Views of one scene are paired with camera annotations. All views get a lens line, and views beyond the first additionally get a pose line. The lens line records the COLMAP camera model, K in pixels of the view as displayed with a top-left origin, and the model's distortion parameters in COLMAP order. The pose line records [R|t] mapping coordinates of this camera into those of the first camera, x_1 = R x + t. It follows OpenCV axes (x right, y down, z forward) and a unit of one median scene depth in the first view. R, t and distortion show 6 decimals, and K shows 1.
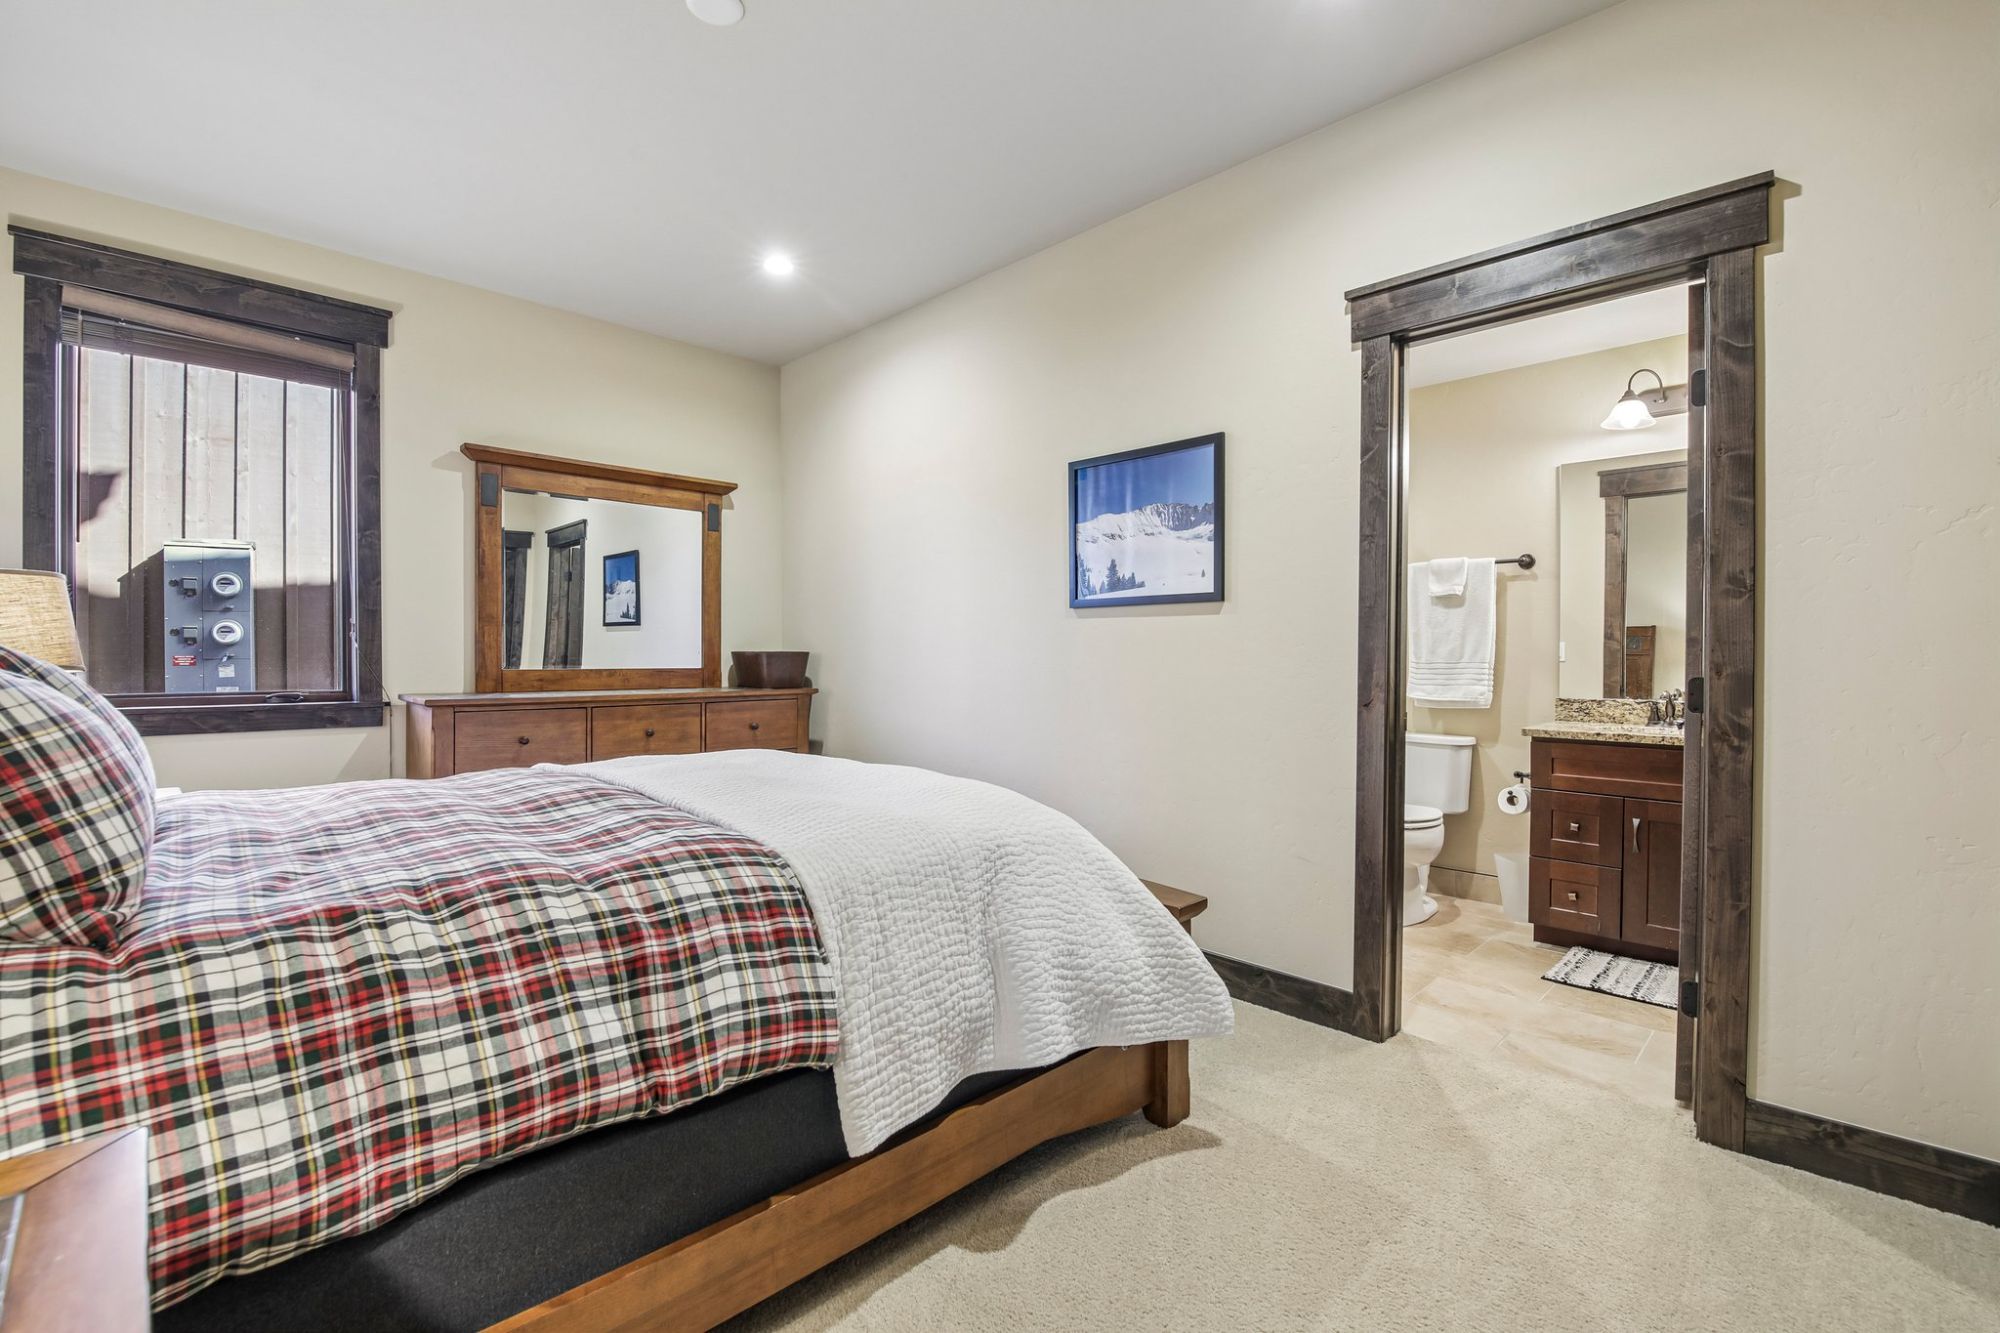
lens RADIAL K [[869.8, 0, 994.3], [0, 869.8, 666.0], [0, 0, 1]] dist [-0.006993, -0.006690]
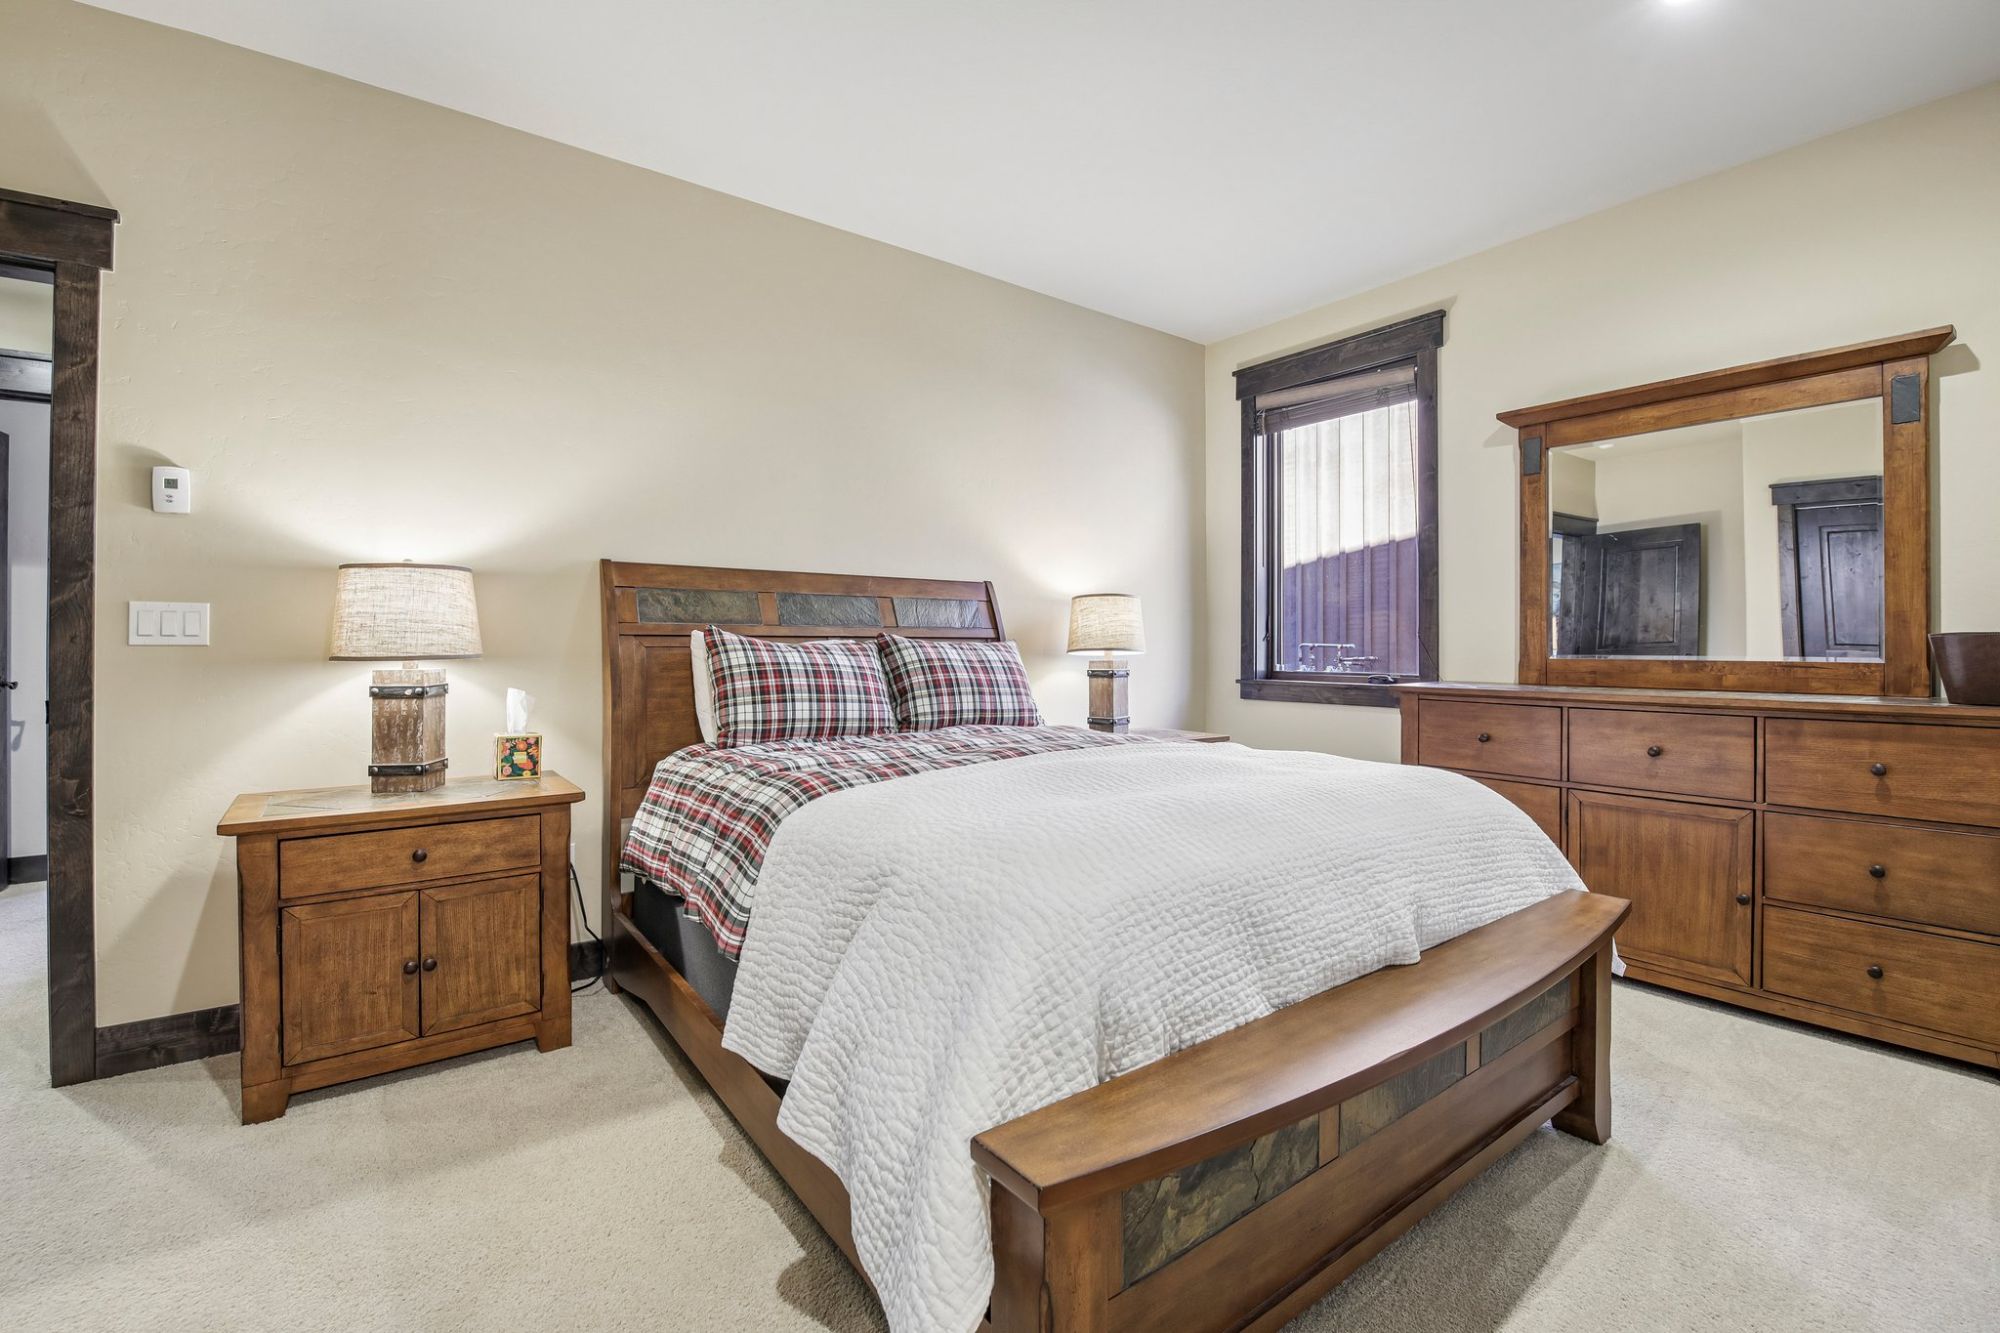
lens RADIAL K [[869.8, 0, 994.9], [0, 869.8, 645.0], [0, 0, 1]] dist [-0.006993, -0.006690]
pose [[-0.136780, -0.004056, -0.990593, 0.386948], [-0.015832, 0.999873, -0.001908, 0.000852], [0.990475, 0.015422, -0.136826, 0.596984]]
